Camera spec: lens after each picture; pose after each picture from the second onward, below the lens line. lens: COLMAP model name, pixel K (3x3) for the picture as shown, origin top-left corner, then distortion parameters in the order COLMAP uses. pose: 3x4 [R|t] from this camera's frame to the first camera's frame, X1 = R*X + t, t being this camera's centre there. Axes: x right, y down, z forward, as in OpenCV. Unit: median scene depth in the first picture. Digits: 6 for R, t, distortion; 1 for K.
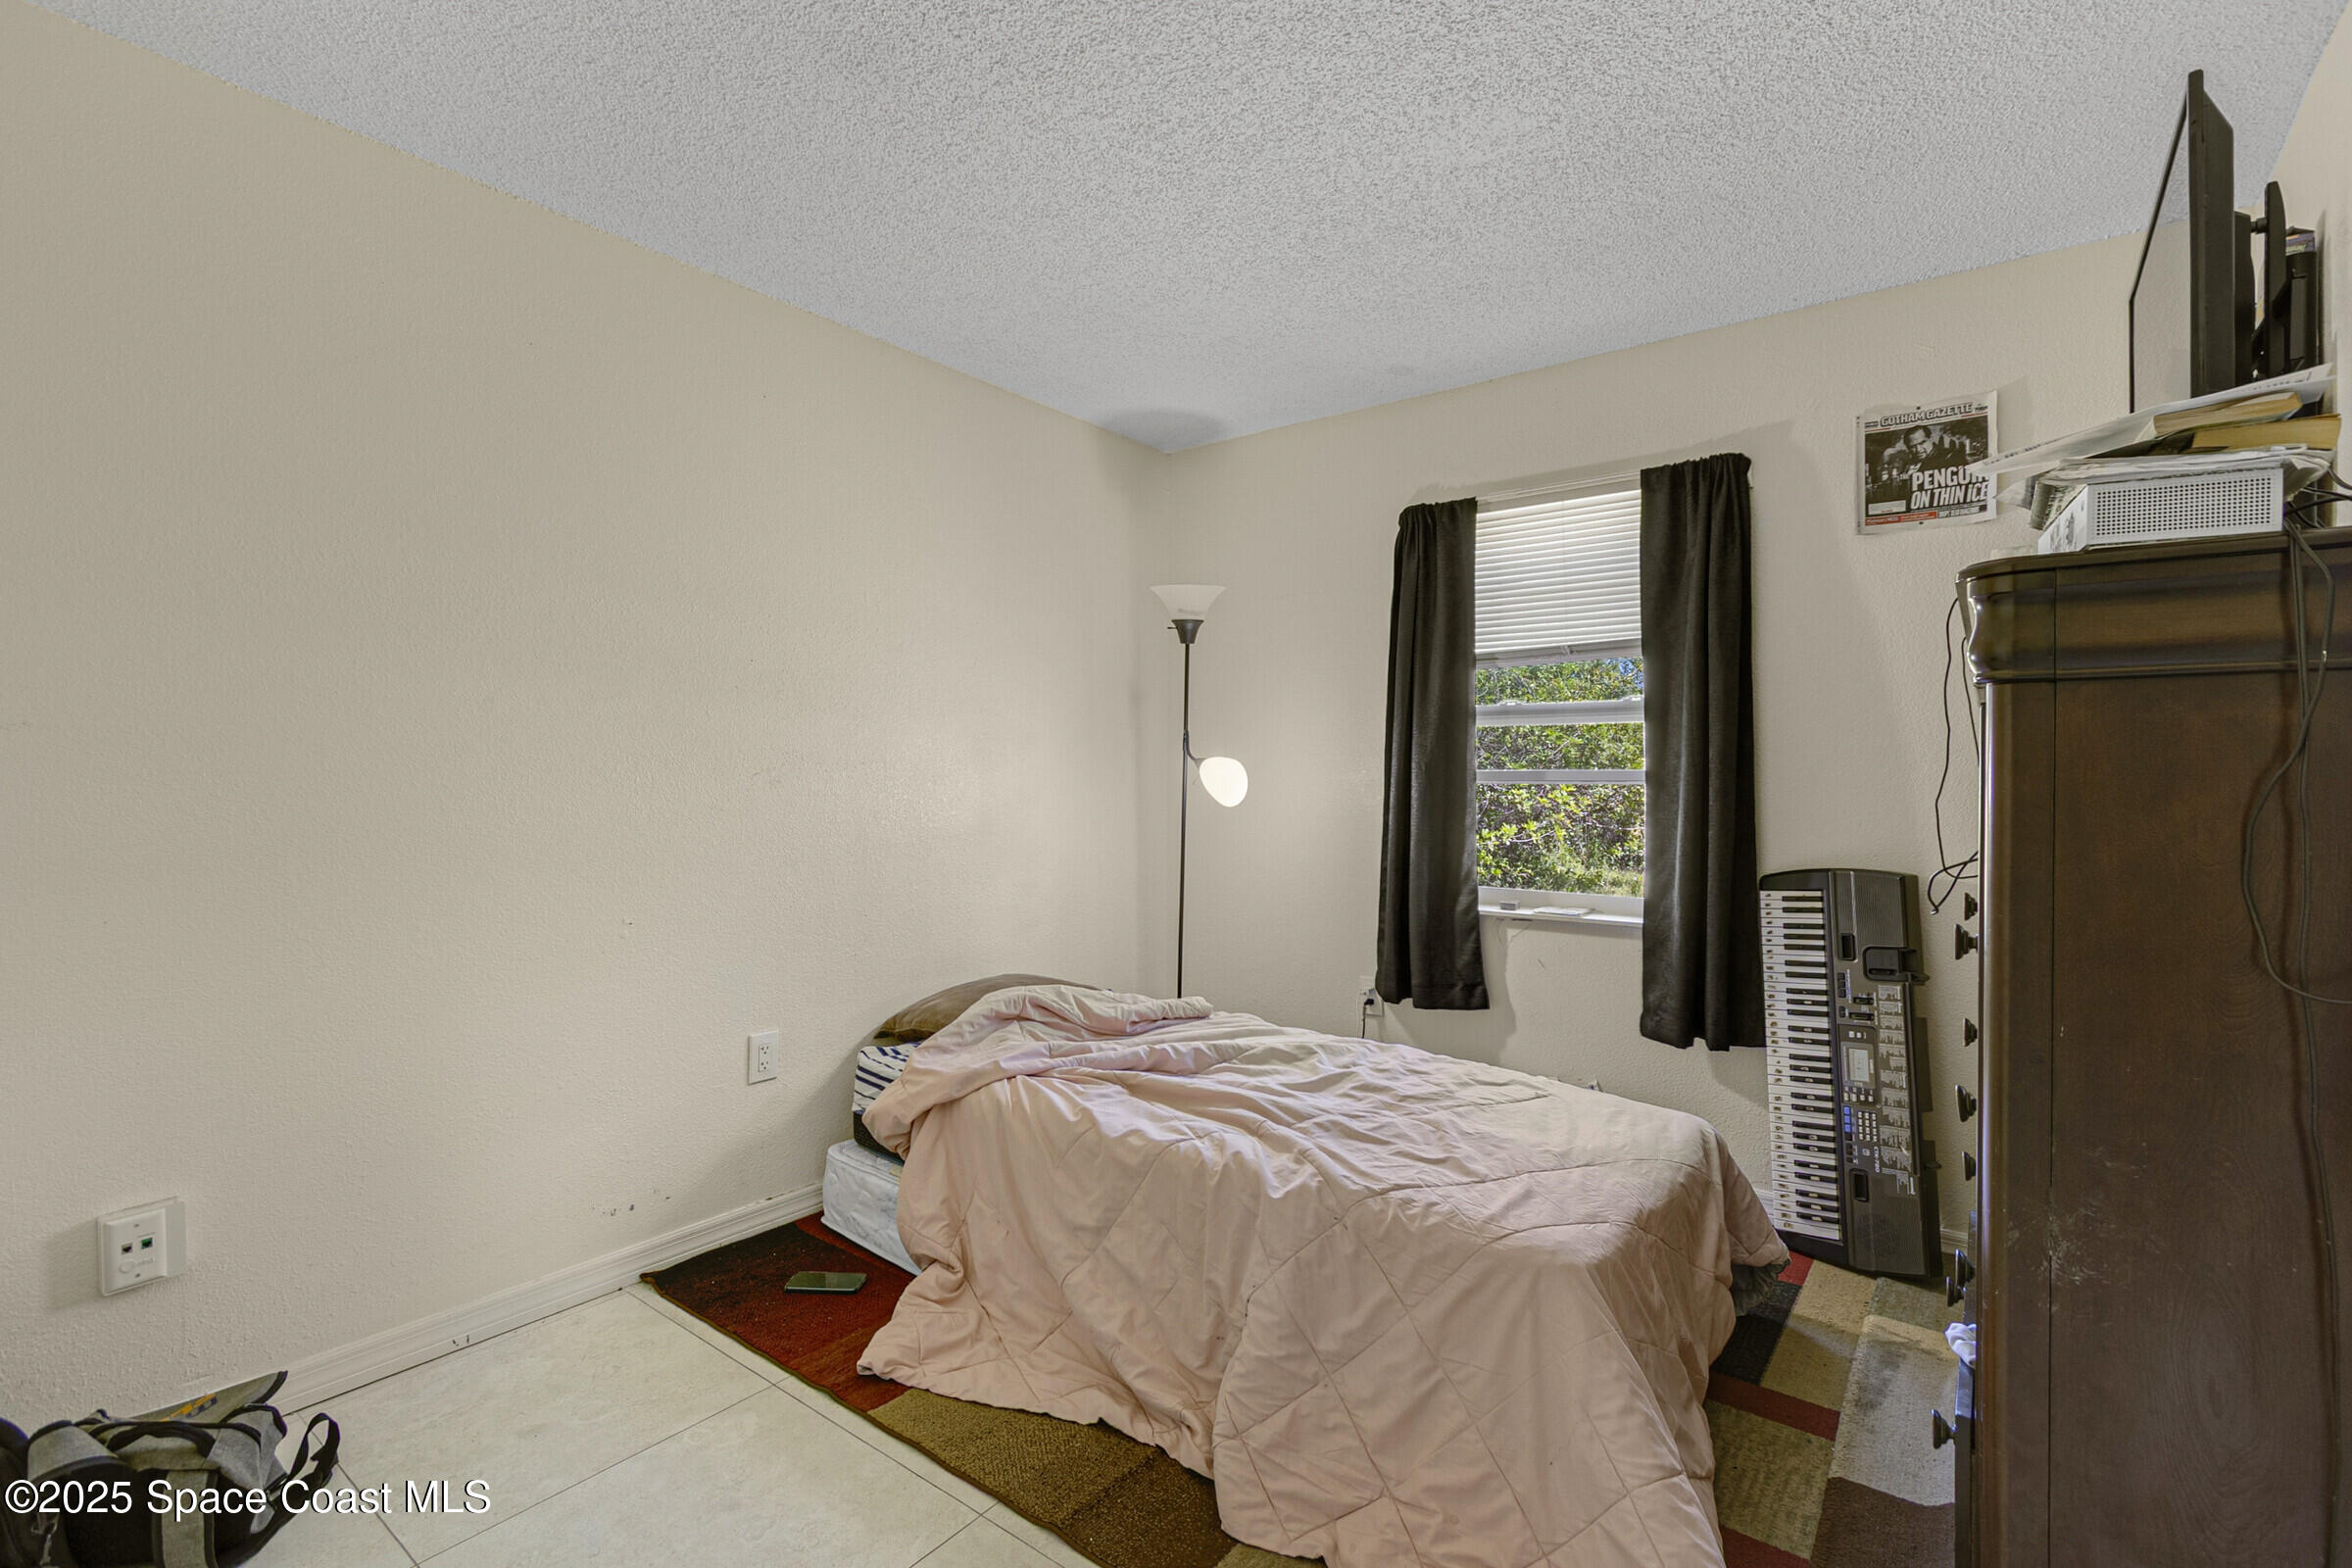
lens RADIAL K [[1047.6, 0, 1170.6], [0, 1047.6, 781.8], [0, 0, 1]] dist [0.001857, -0.000904]
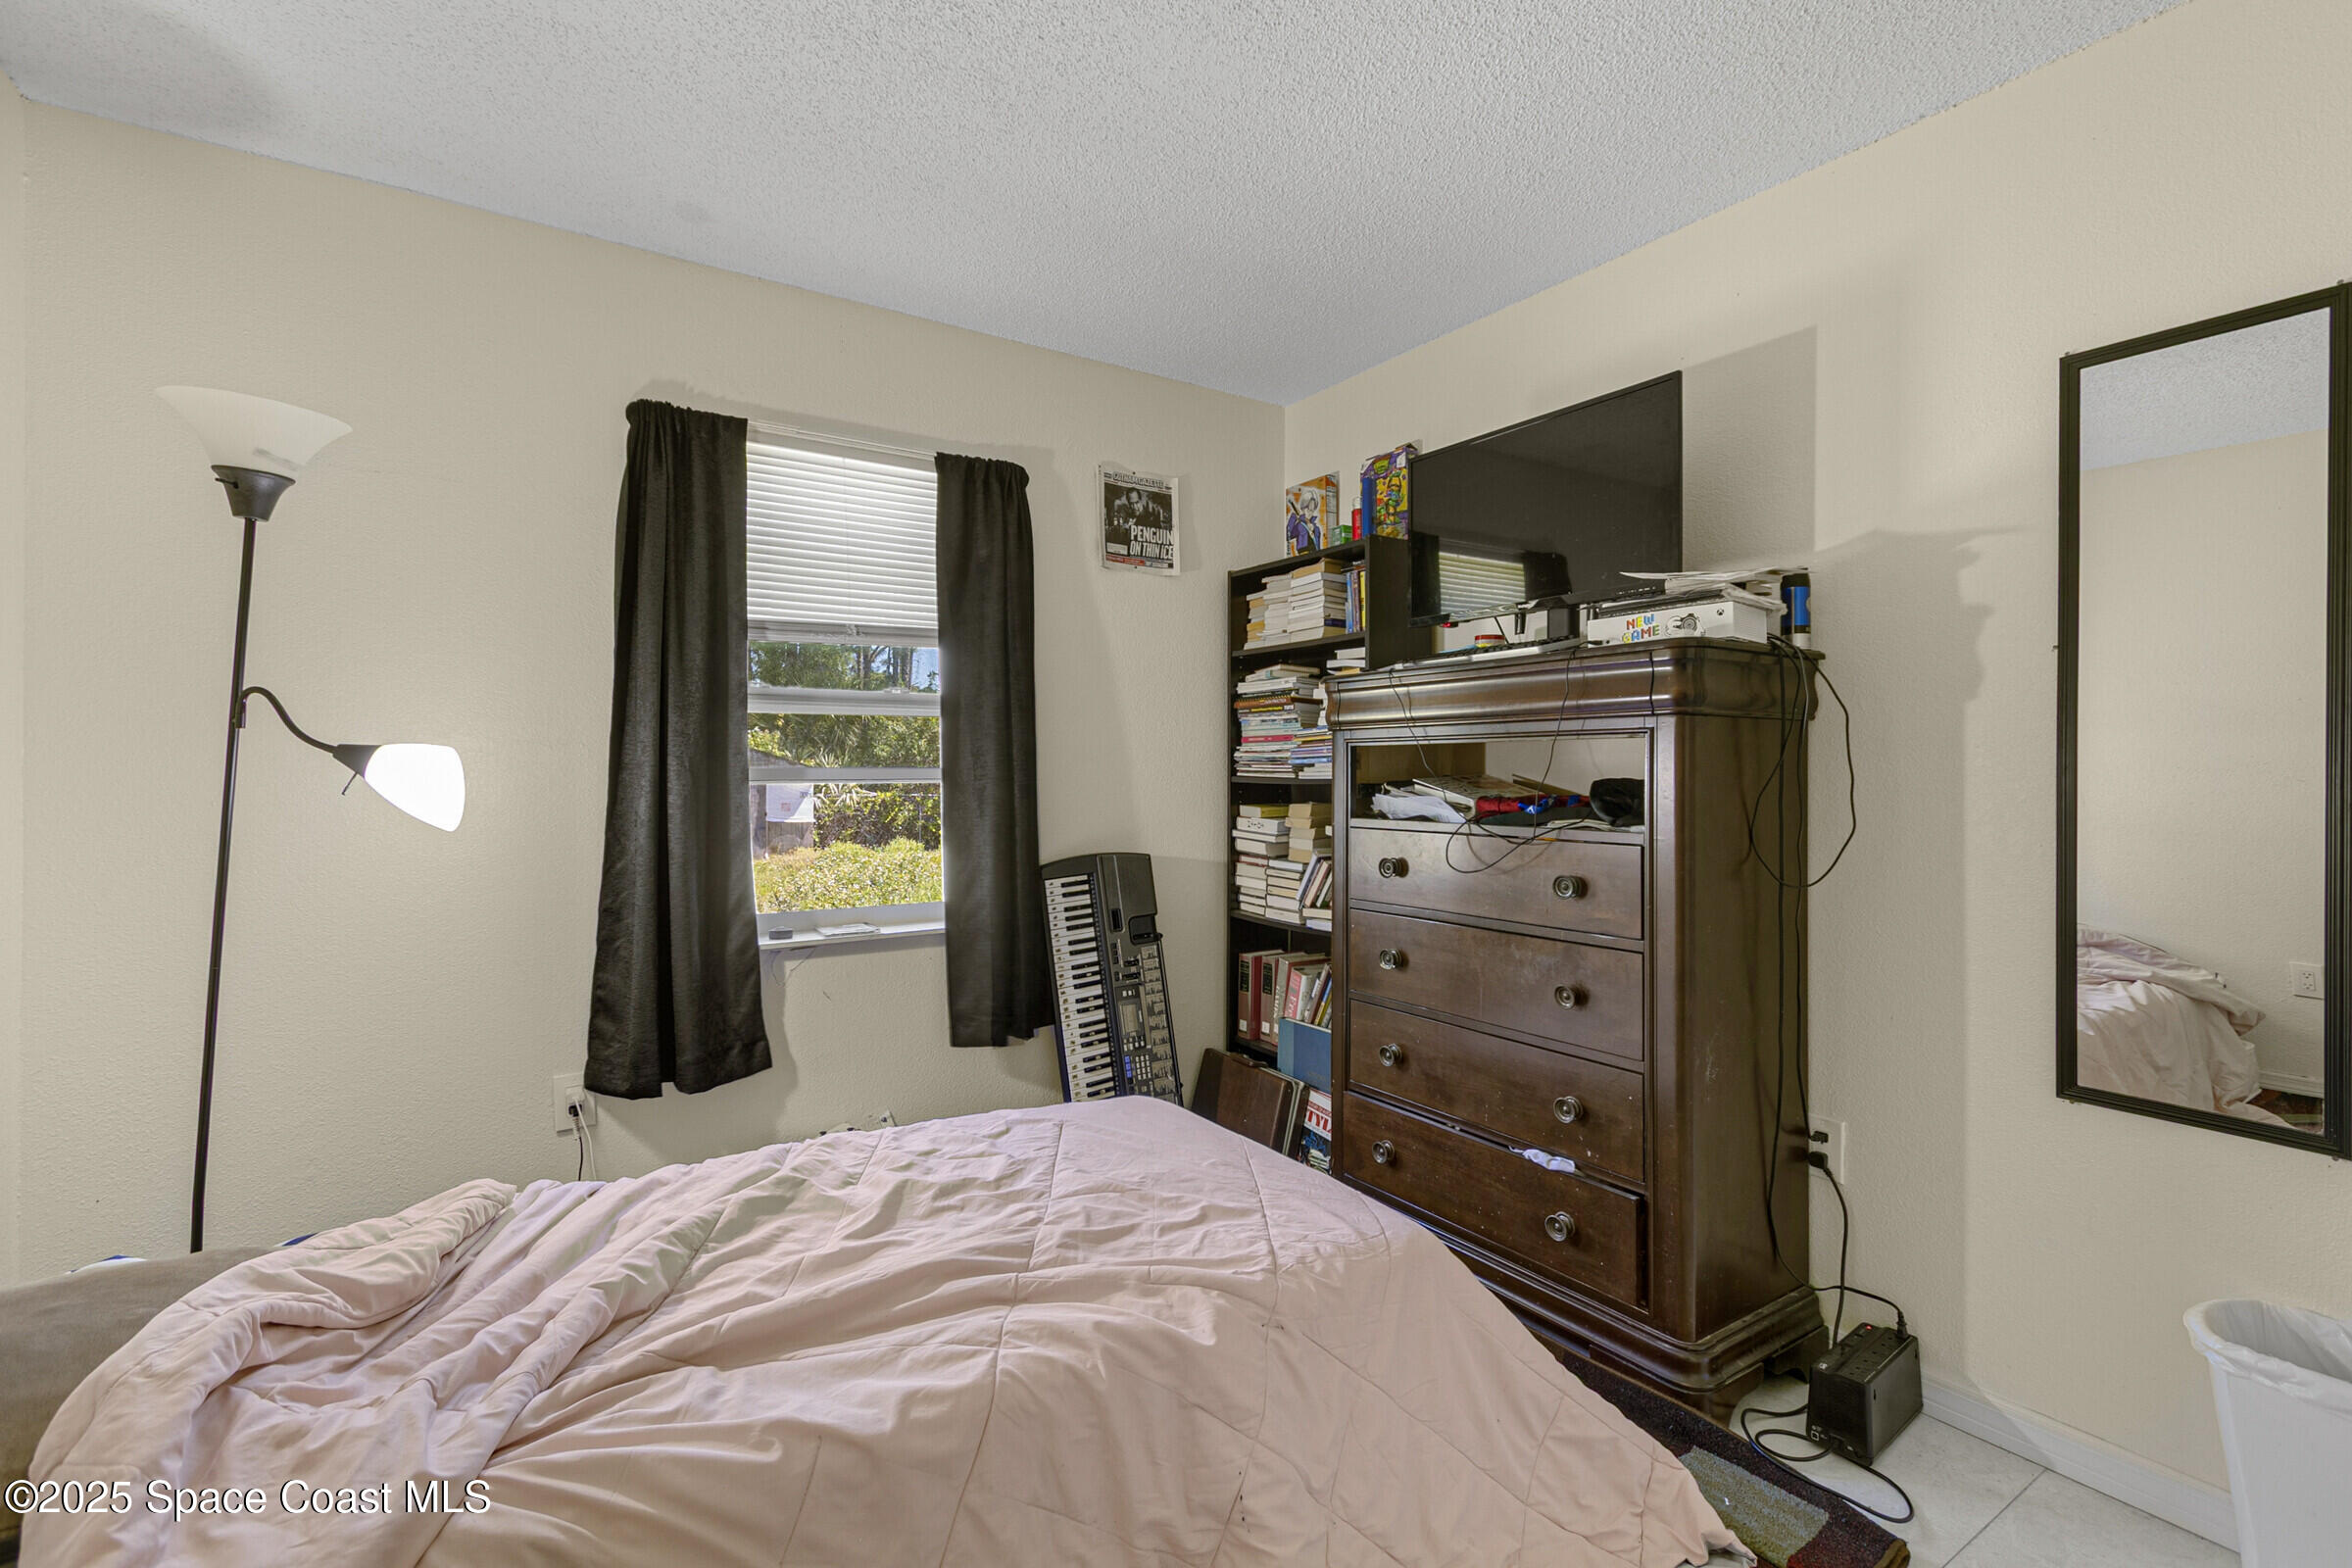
lens RADIAL K [[1047.6, 0, 1165.4], [0, 1047.6, 775.3], [0, 0, 1]] dist [0.001857, -0.000904]
pose [[0.333481, -0.003888, 0.942749, -0.417503], [0.010044, 0.999949, 0.000571, -0.002977], [-0.942703, 0.009279, 0.333503, 0.539277]]
